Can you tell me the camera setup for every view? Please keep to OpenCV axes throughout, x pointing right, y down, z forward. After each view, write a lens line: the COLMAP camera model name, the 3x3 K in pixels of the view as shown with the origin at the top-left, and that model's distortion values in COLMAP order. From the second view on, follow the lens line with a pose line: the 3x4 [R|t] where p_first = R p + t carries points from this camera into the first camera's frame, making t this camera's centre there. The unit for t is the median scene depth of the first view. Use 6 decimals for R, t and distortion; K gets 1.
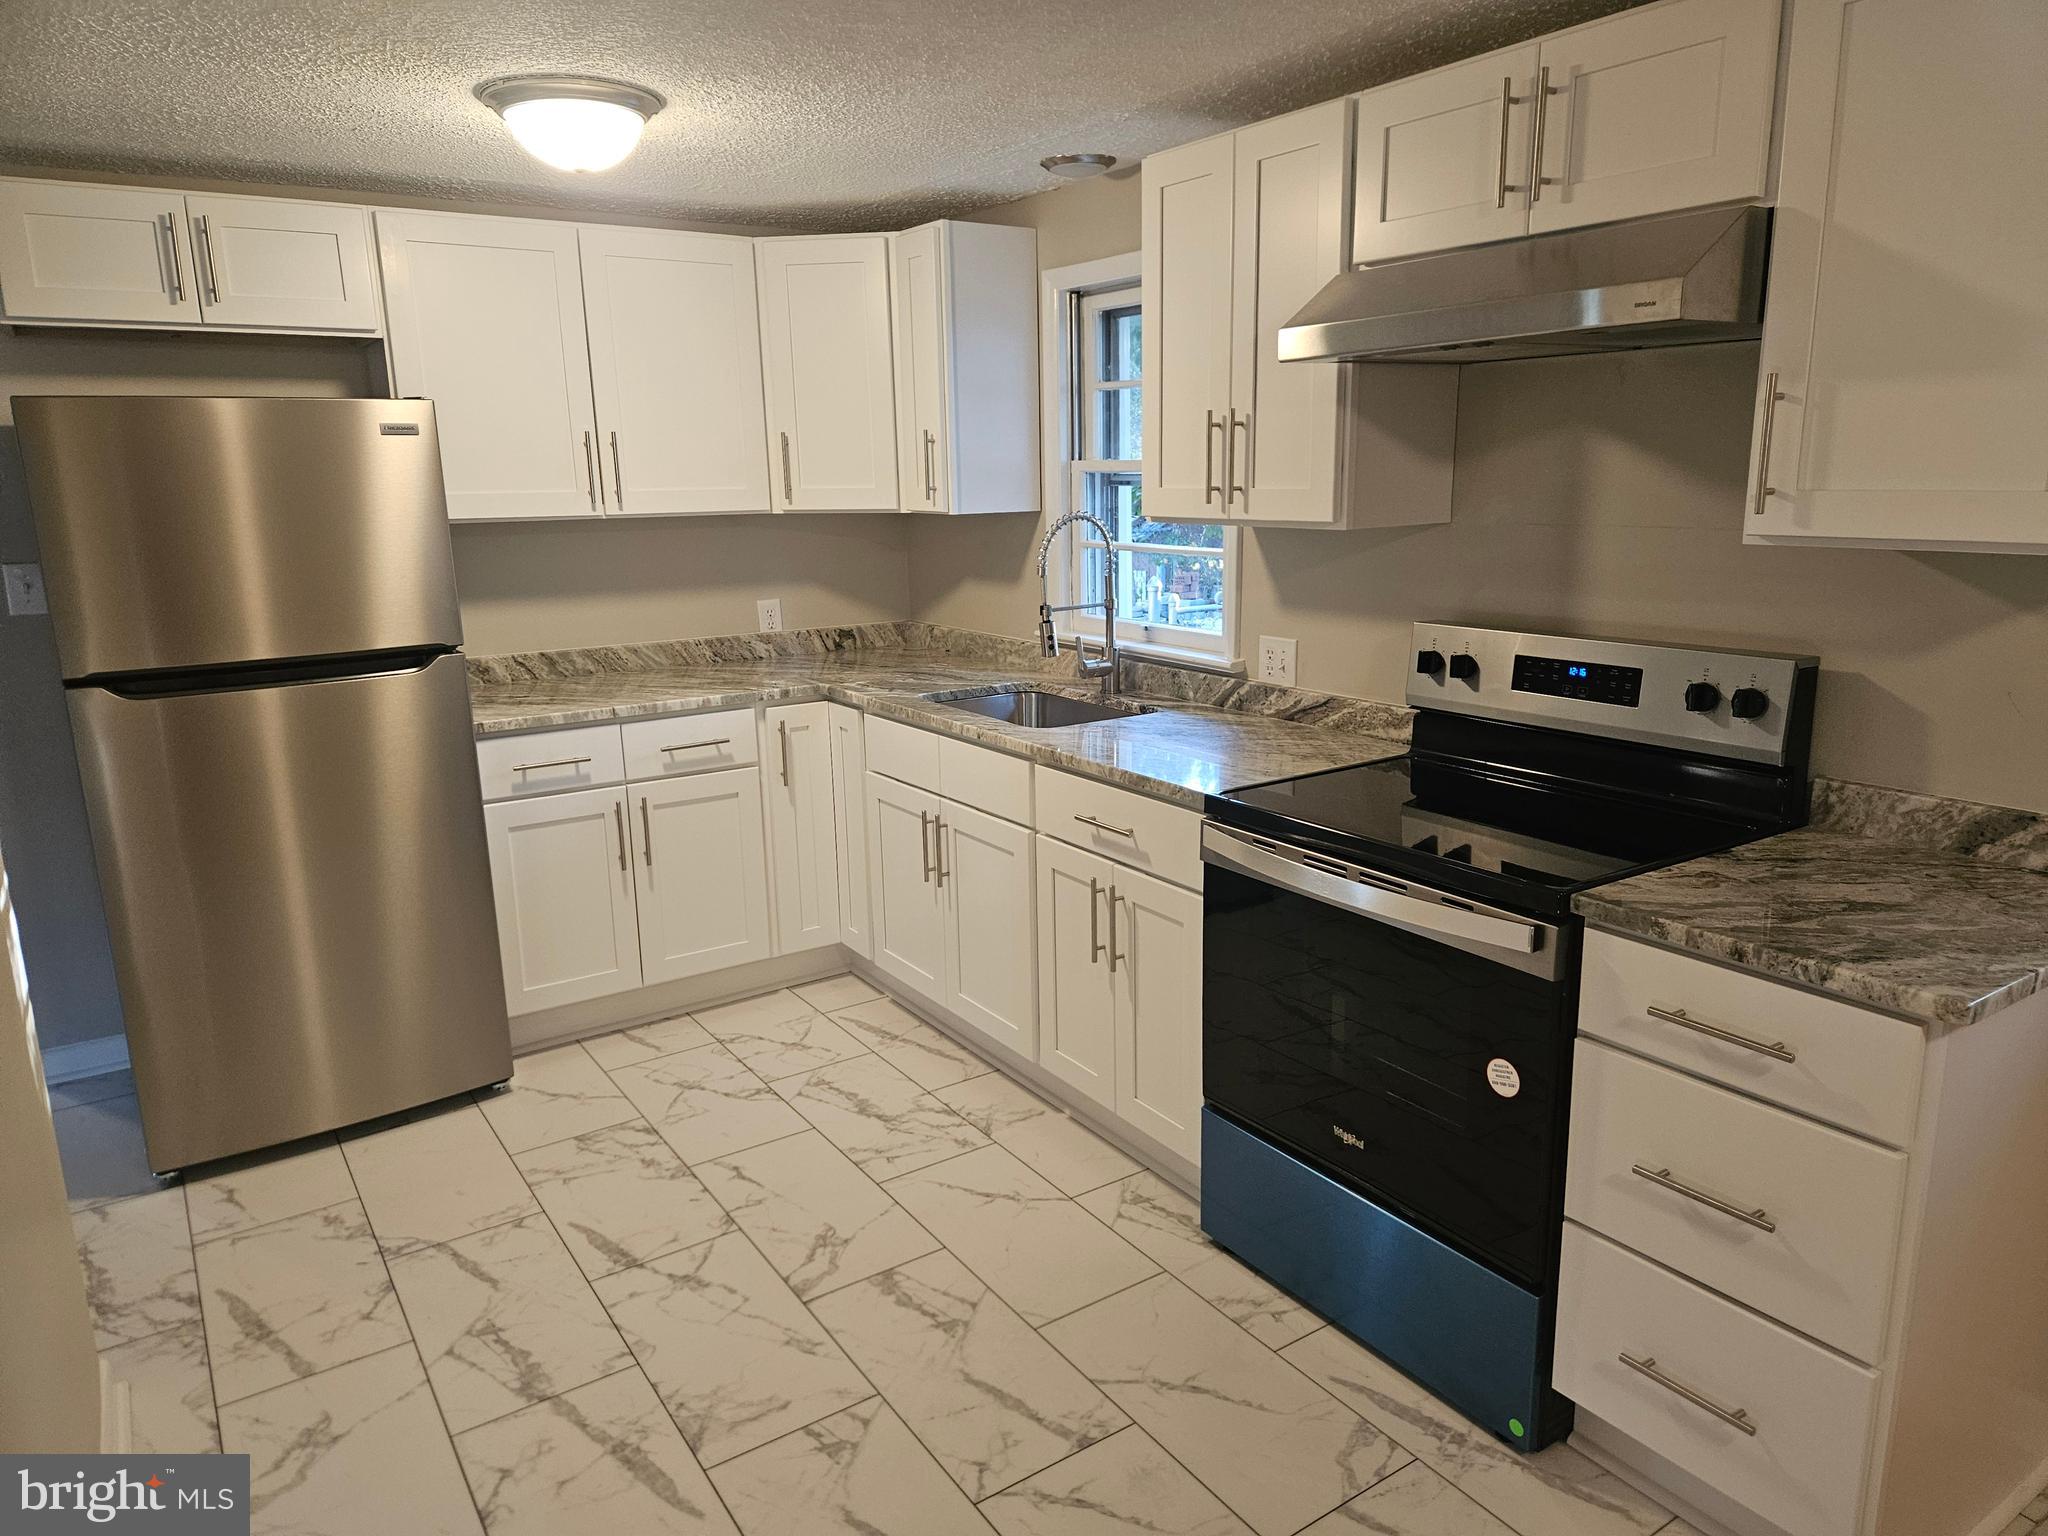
lens RADIAL K [[1368.3, 0, 1034.8], [0, 1368.3, 773.5], [0, 0, 1]] dist [0.090421, -0.088352]
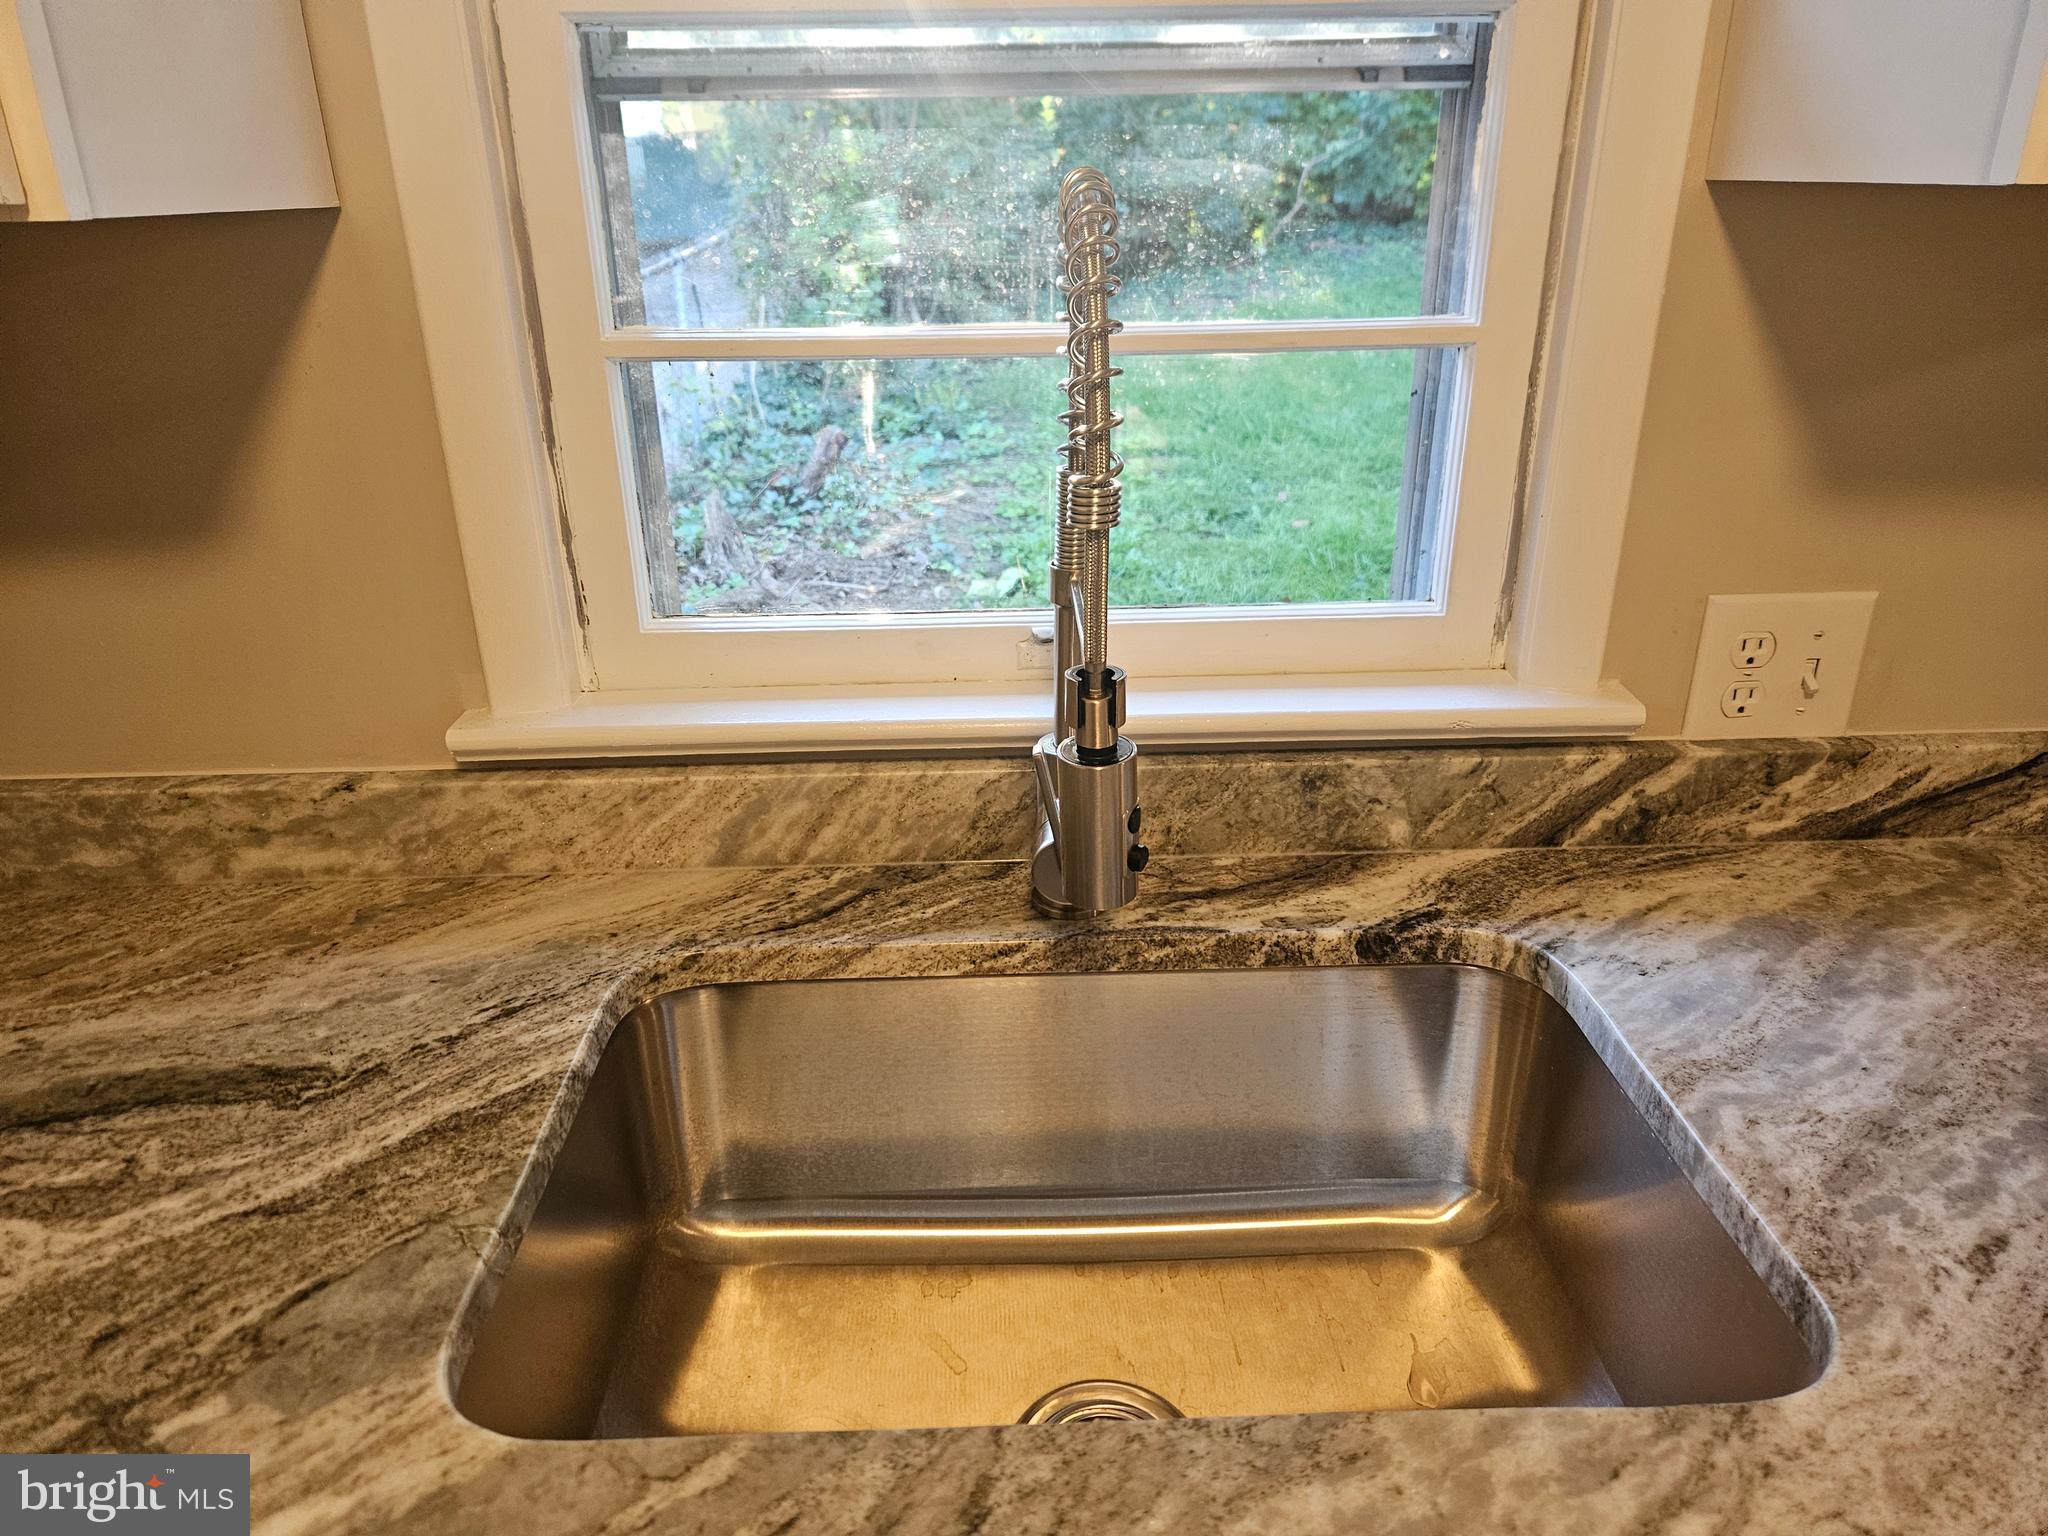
lens RADIAL K [[1366.2, 0, 1011.5], [0, 1366.2, 771.3], [0, 0, 1]] dist [0.086919, -0.087207]
pose [[0.533034, -0.323301, 0.781890, -0.166886], [0.193557, 0.946205, 0.259290, -0.169684], [-0.823657, 0.013129, 0.566936, 0.932159]]
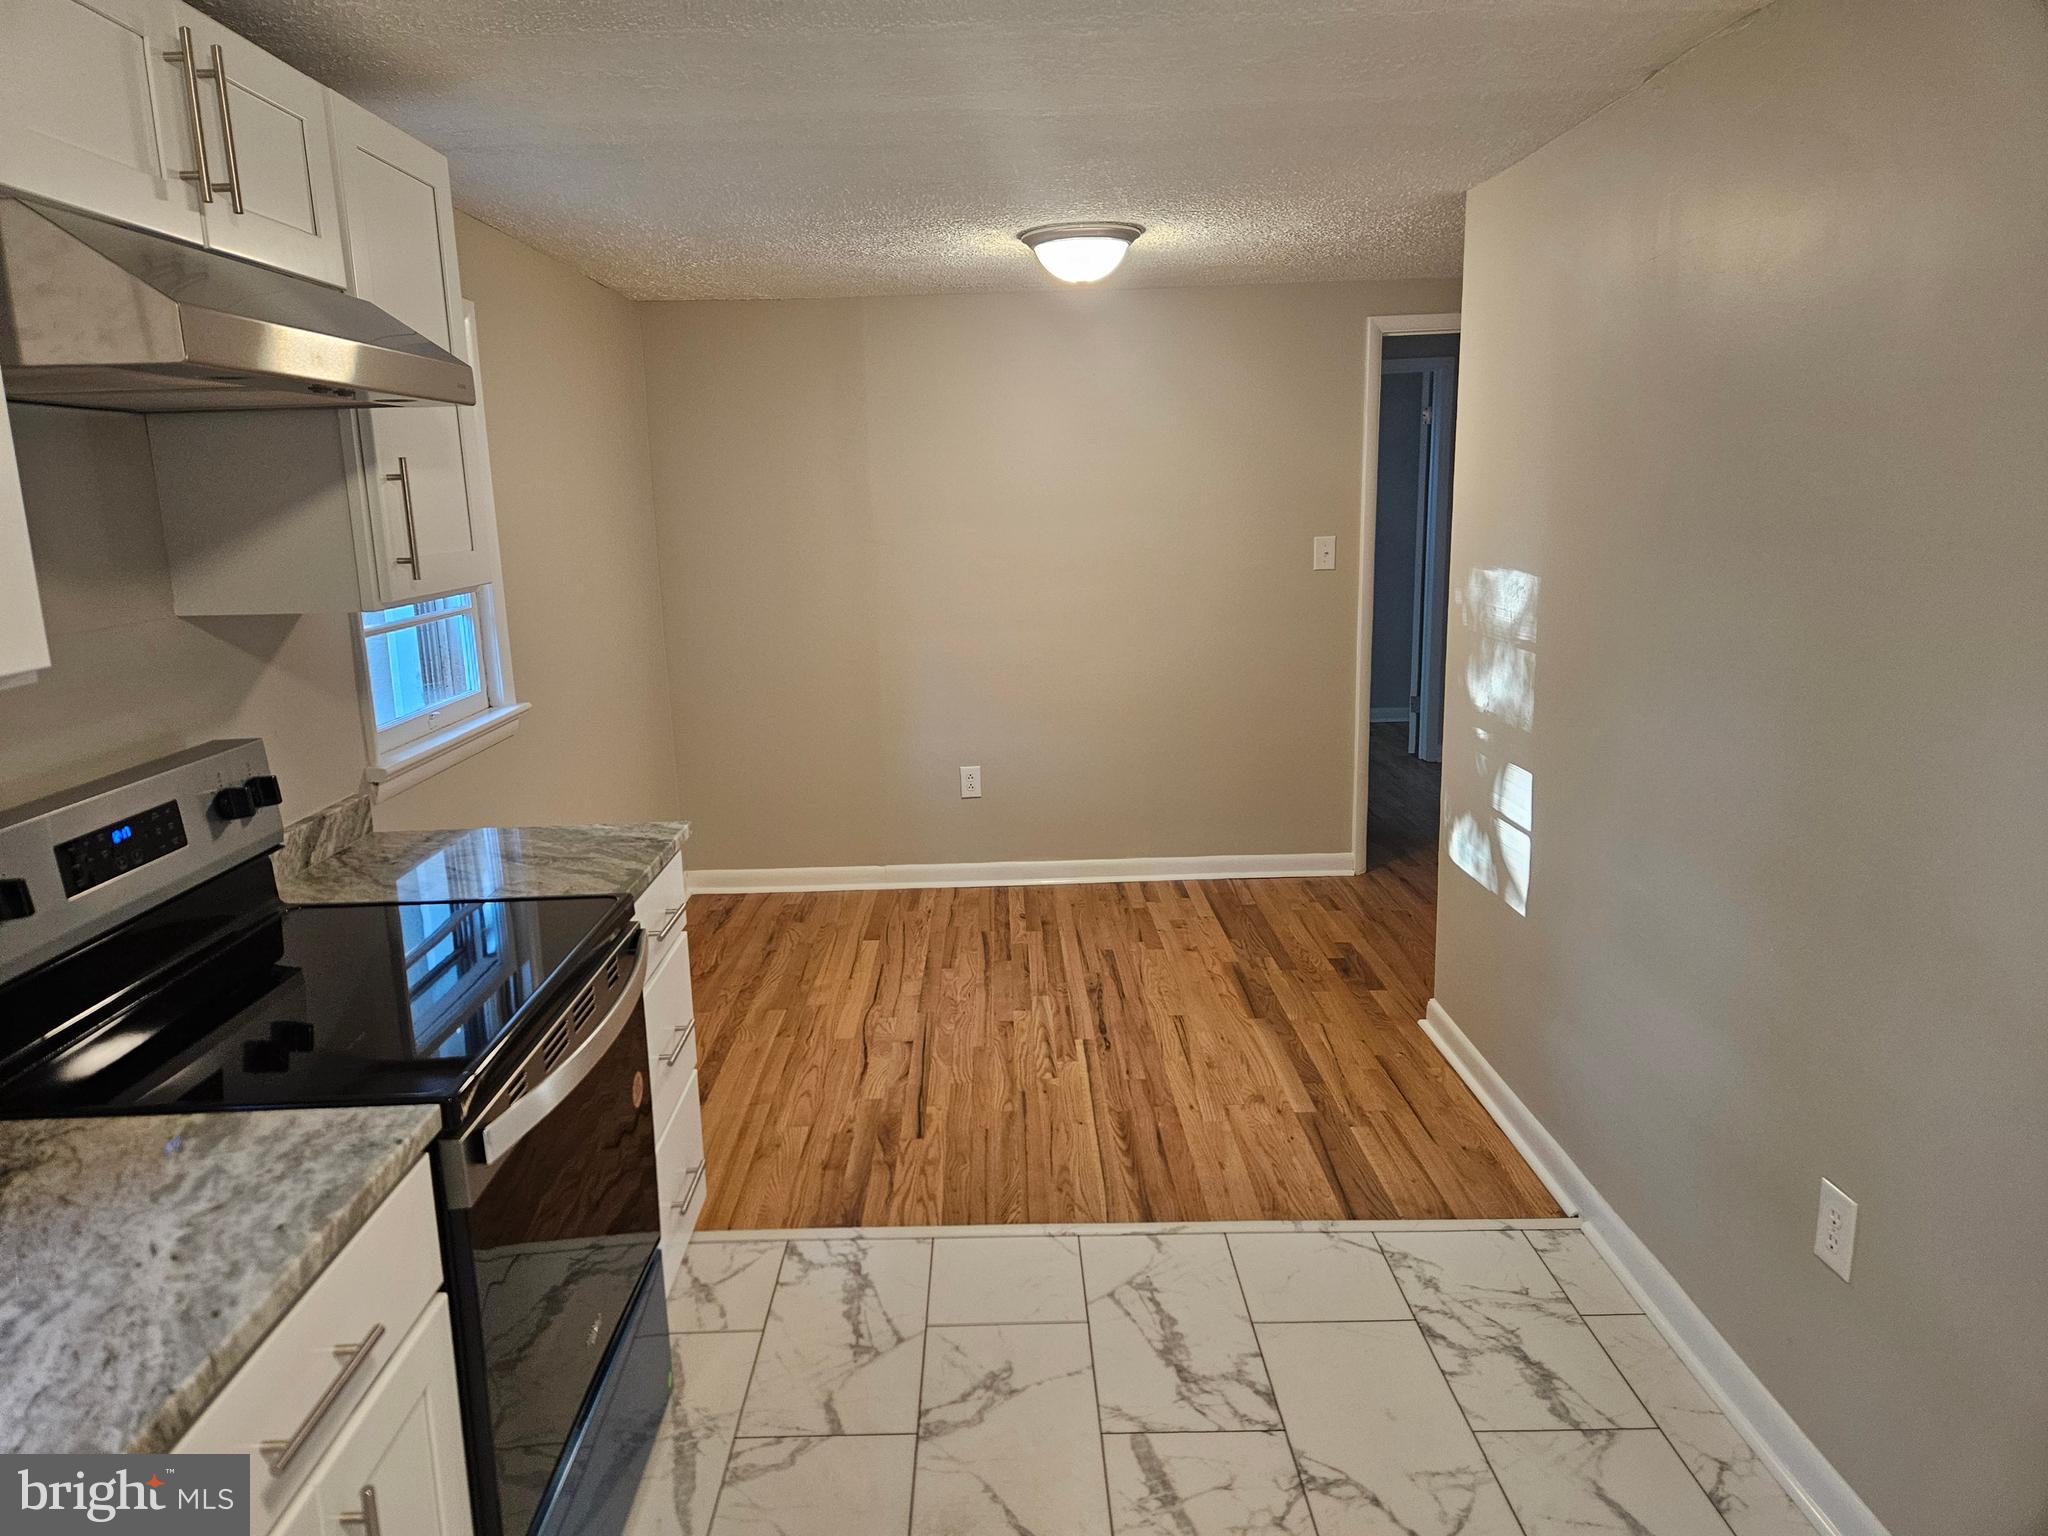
lens RADIAL K [[1364.4, 0, 1001.1], [0, 1364.4, 765.5], [0, 0, 1]] dist [0.081850, -0.080796]
pose [[-0.833129, -0.066458, 0.549072, -0.286906], [0.168279, 0.915229, 0.366113, -0.217486], [-0.526857, 0.397417, -0.751320, 0.948154]]
